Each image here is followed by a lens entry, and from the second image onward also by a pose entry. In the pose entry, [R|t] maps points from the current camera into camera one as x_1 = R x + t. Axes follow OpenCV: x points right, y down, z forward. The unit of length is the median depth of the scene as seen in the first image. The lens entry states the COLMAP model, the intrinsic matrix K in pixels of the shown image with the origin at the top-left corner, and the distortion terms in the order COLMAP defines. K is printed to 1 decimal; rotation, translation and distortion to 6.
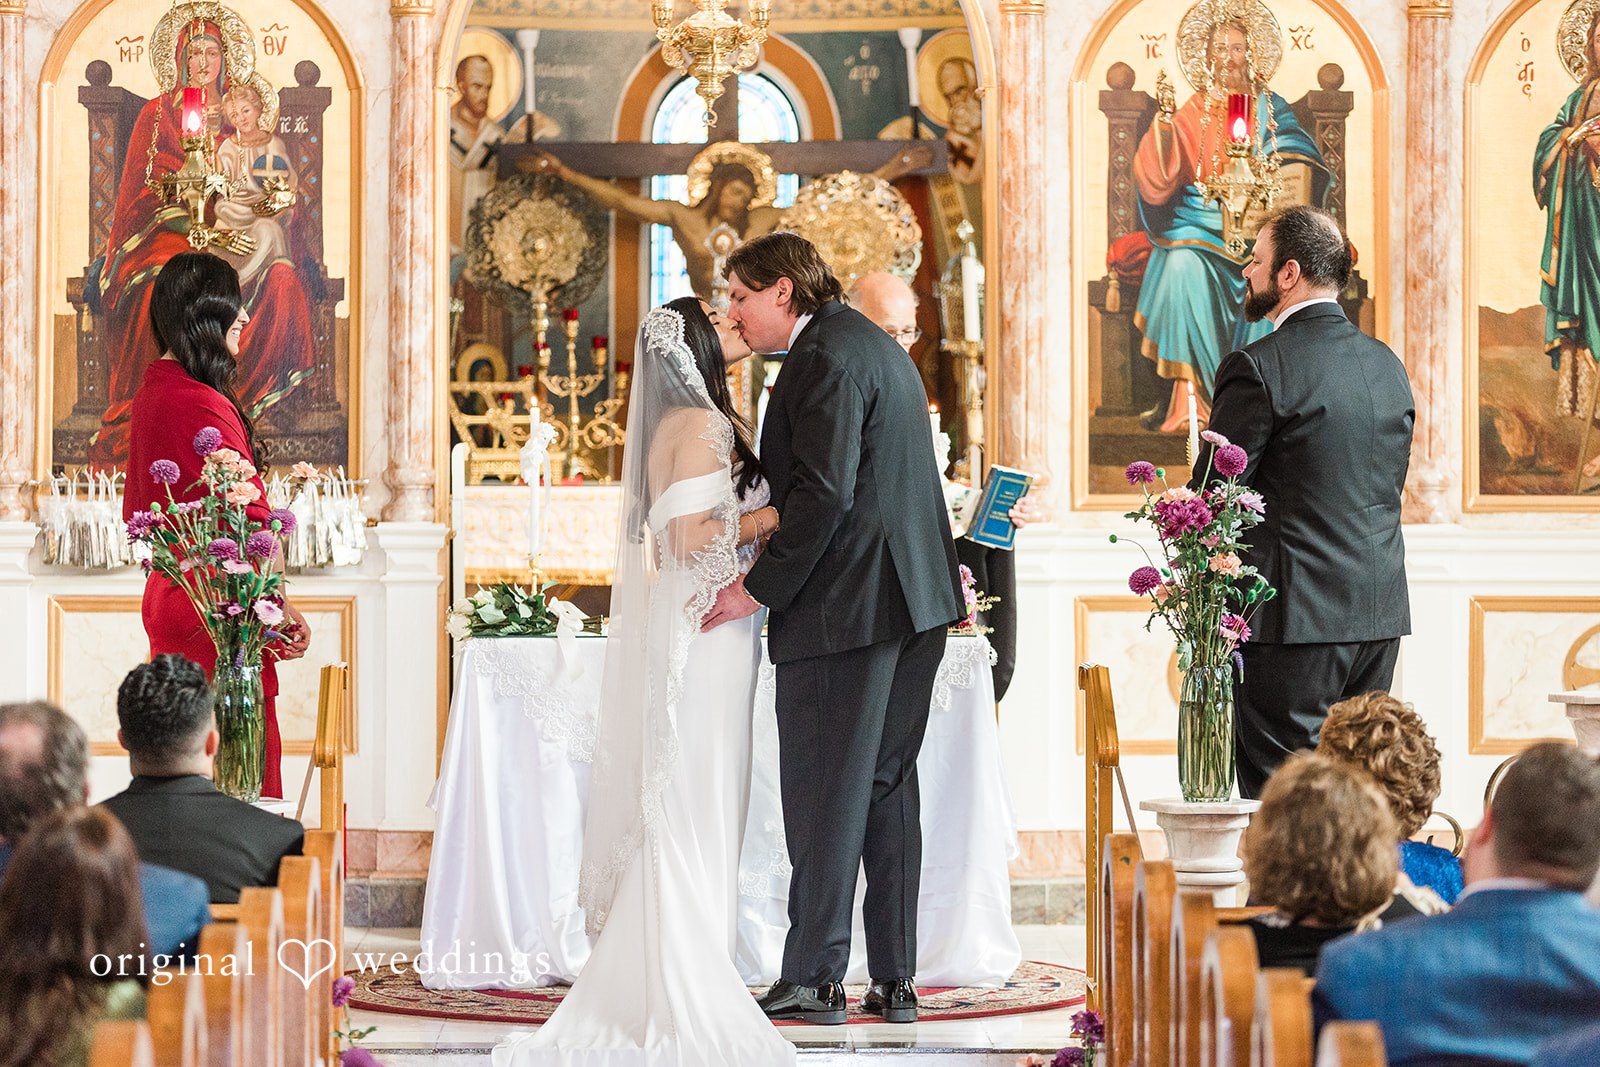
lens RADIAL K [[7272.2, 0, 800.0], [0, 7272.2, 533.5], [0, 0, 1]] dist [-0.058454, 0.969794]
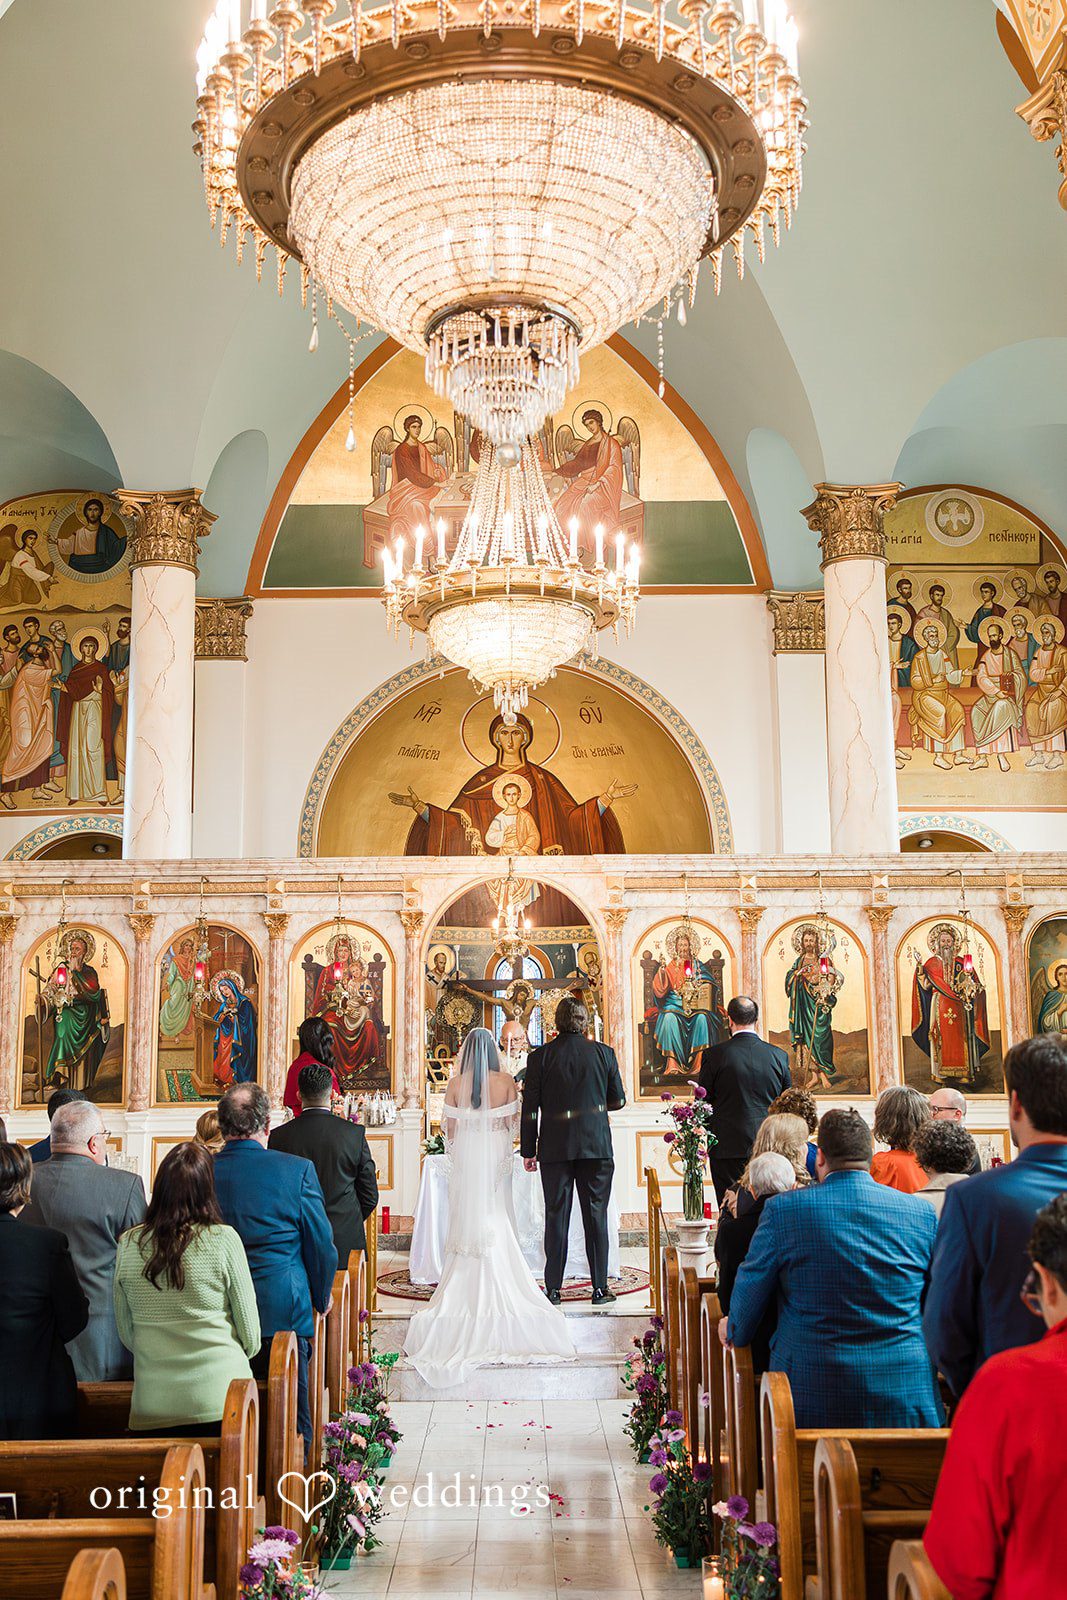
lens RADIAL K [[1937.4, 0, 533.5], [0, 1937.4, 800.0], [0, 0, 1]] dist [0.074102, -0.006646]
pose [[0.999912, -0.012766, -0.003675, 0.000636], [0.012091, 0.989163, -0.146325, -0.009213], [0.005503, 0.146267, 0.989230, 0.191509]]
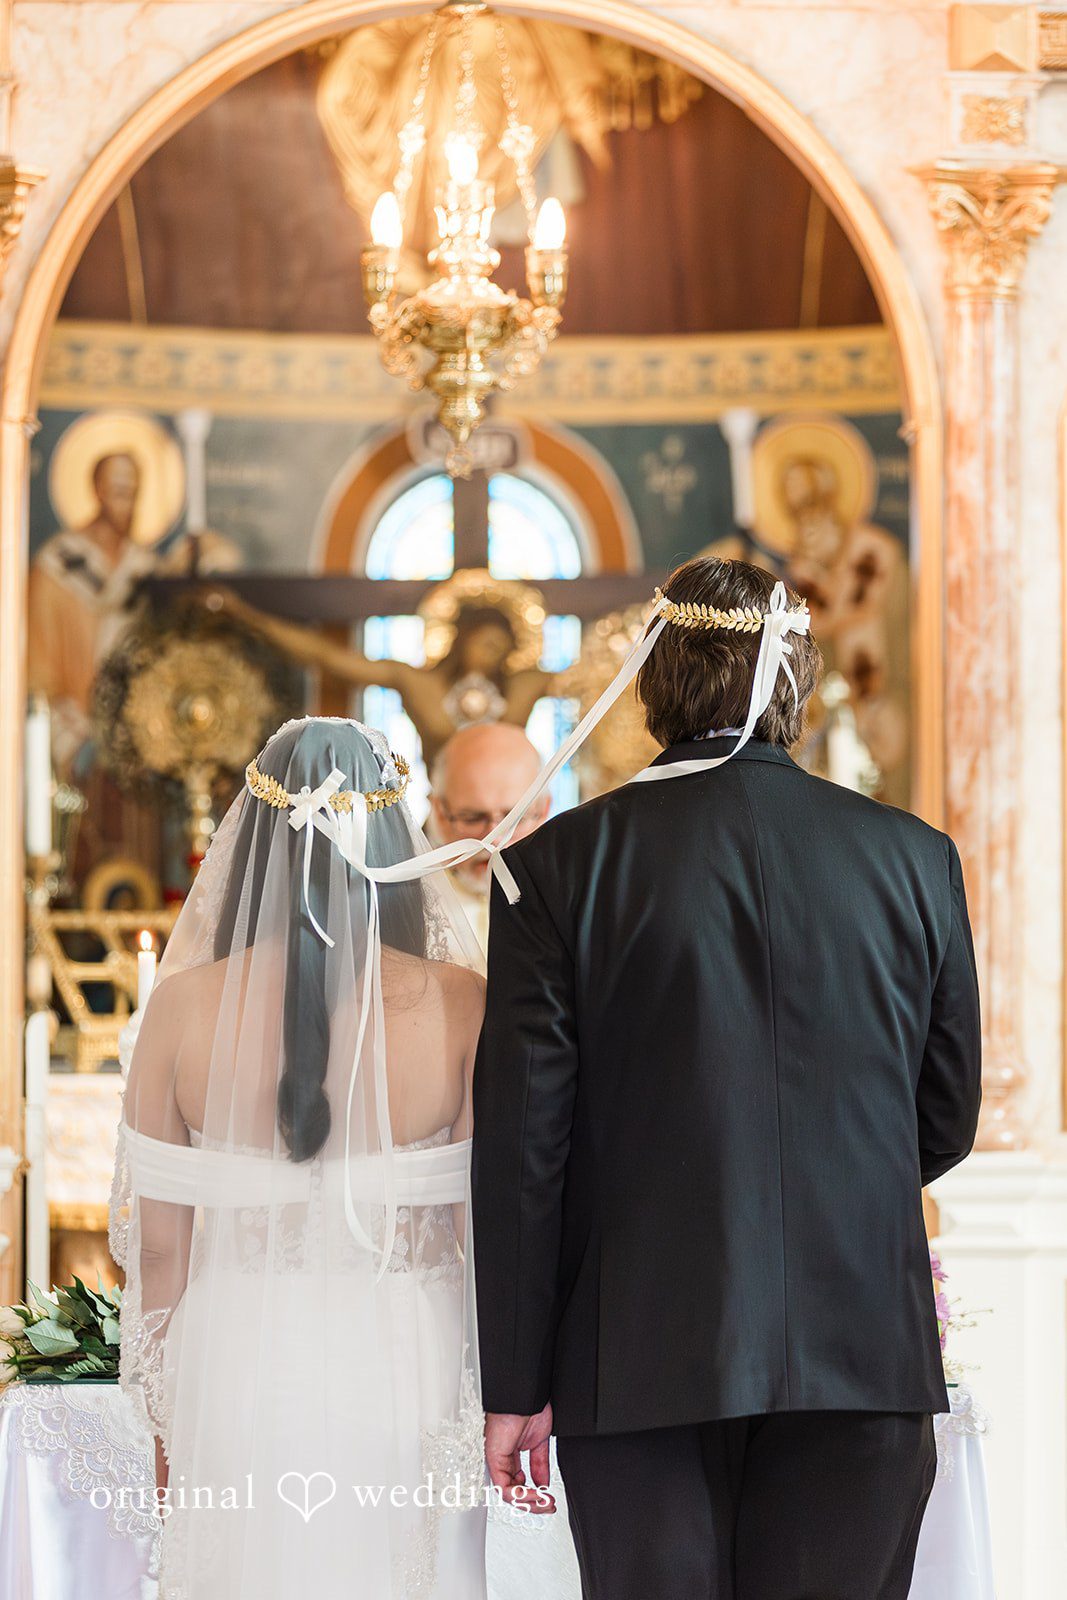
lens RADIAL K [[7272.2, 0, 533.5], [0, 7272.2, 800.0], [0, 0, 1]] dist [-0.058454, 0.969794]
pose [[0.999988, 0.004775, 0.000793, -0.006656], [-0.004741, 0.999264, -0.038065, -0.007419], [-0.000975, 0.038061, 0.999275, 0.403648]]
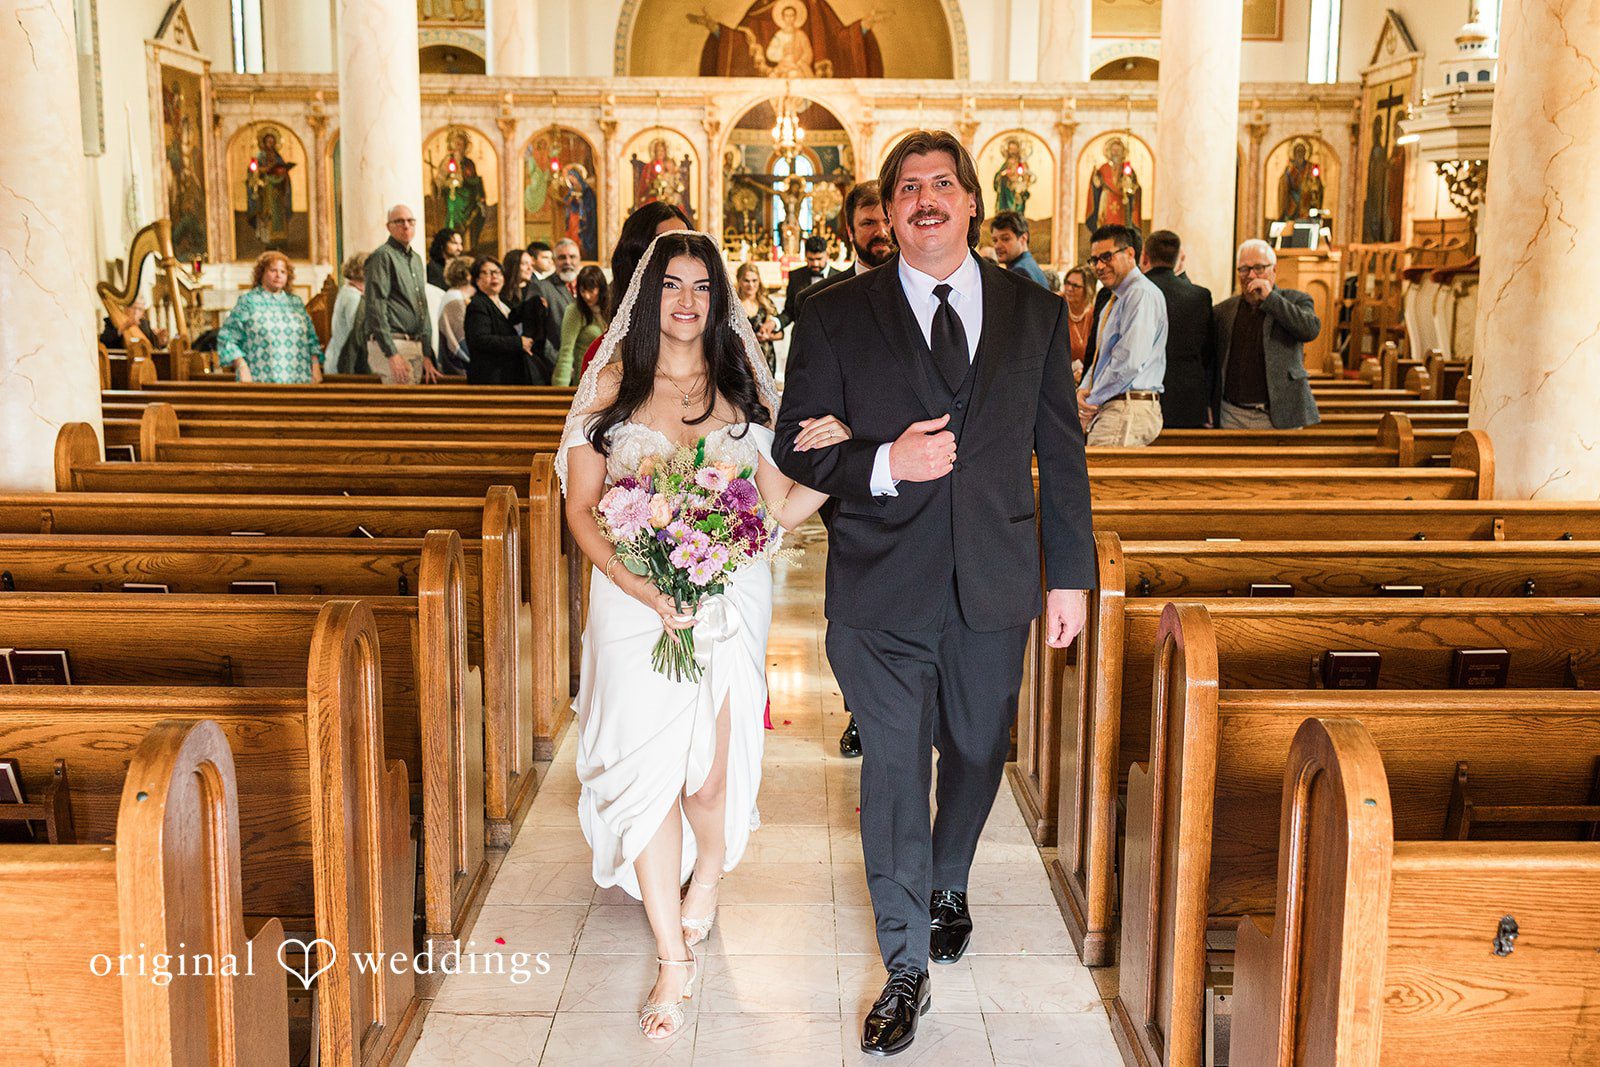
lens RADIAL K [[1937.4, 0, 830.4], [0, 1937.4, 531.1], [0, 0, 1]] dist [0.074102, -0.006646]
pose [[0.999973, 0.003747, 0.006298, 0.005342], [-0.004519, 0.991837, 0.127435, 0.004475], [-0.005769, -0.127460, 0.991827, -0.085973]]
